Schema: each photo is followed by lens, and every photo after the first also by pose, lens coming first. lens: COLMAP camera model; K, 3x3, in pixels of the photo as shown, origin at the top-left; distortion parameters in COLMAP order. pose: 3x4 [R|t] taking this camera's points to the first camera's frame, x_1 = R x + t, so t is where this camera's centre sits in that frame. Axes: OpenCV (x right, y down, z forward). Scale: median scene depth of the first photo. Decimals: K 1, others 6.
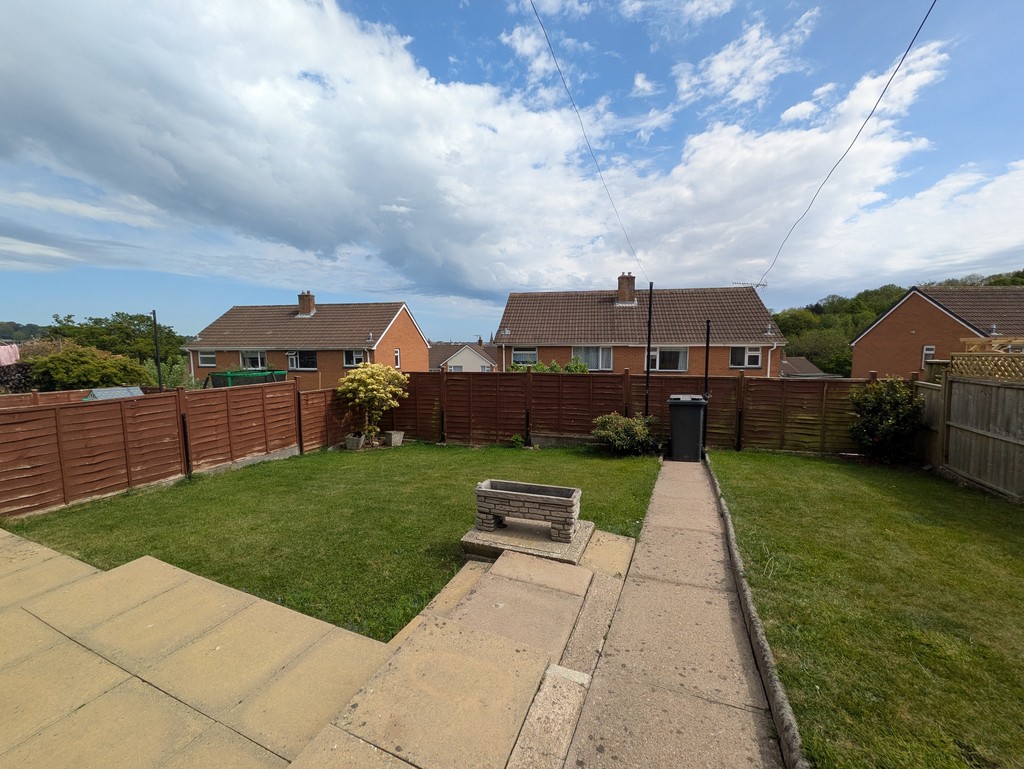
lens RADIAL K [[411.3, 0, 512.0], [0, 411.3, 384.5], [0, 0, 1]] dist [0.002261, 0.000029]
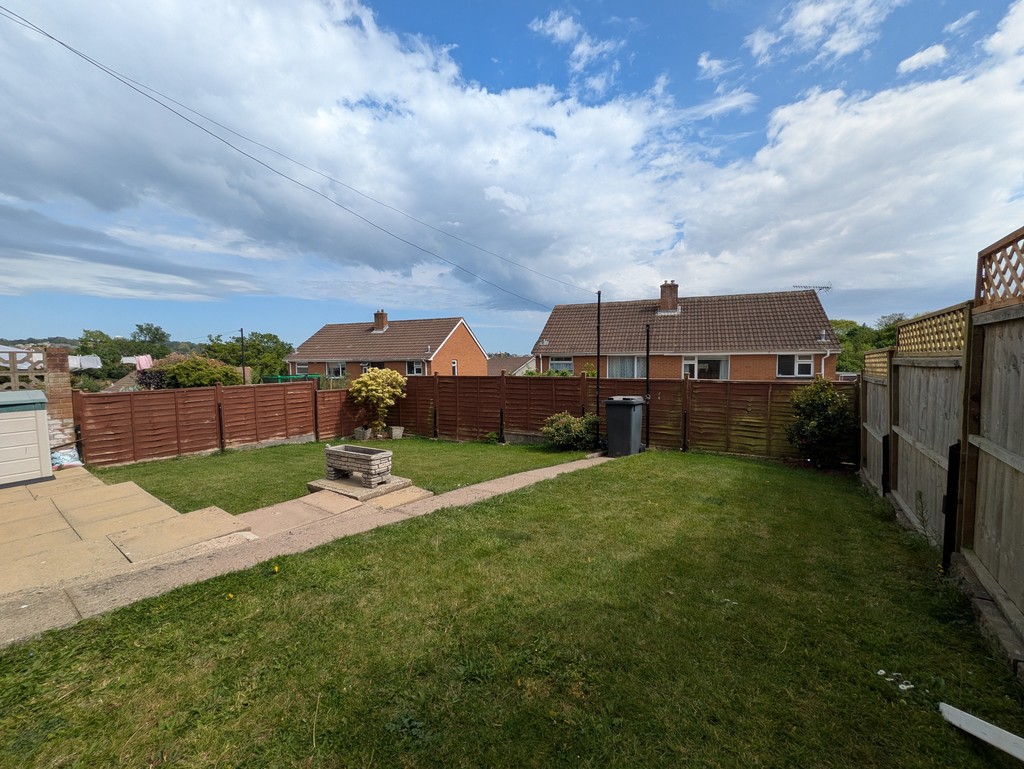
lens RADIAL K [[411.6, 0, 512.0], [0, 411.6, 384.5], [0, 0, 1]] dist [-0.000045, -0.000069]
pose [[0.977034, 0.007497, -0.212953, 0.296862], [-0.014300, 0.999435, -0.030421, 0.026596], [0.212604, 0.032768, 0.976589, -0.079015]]
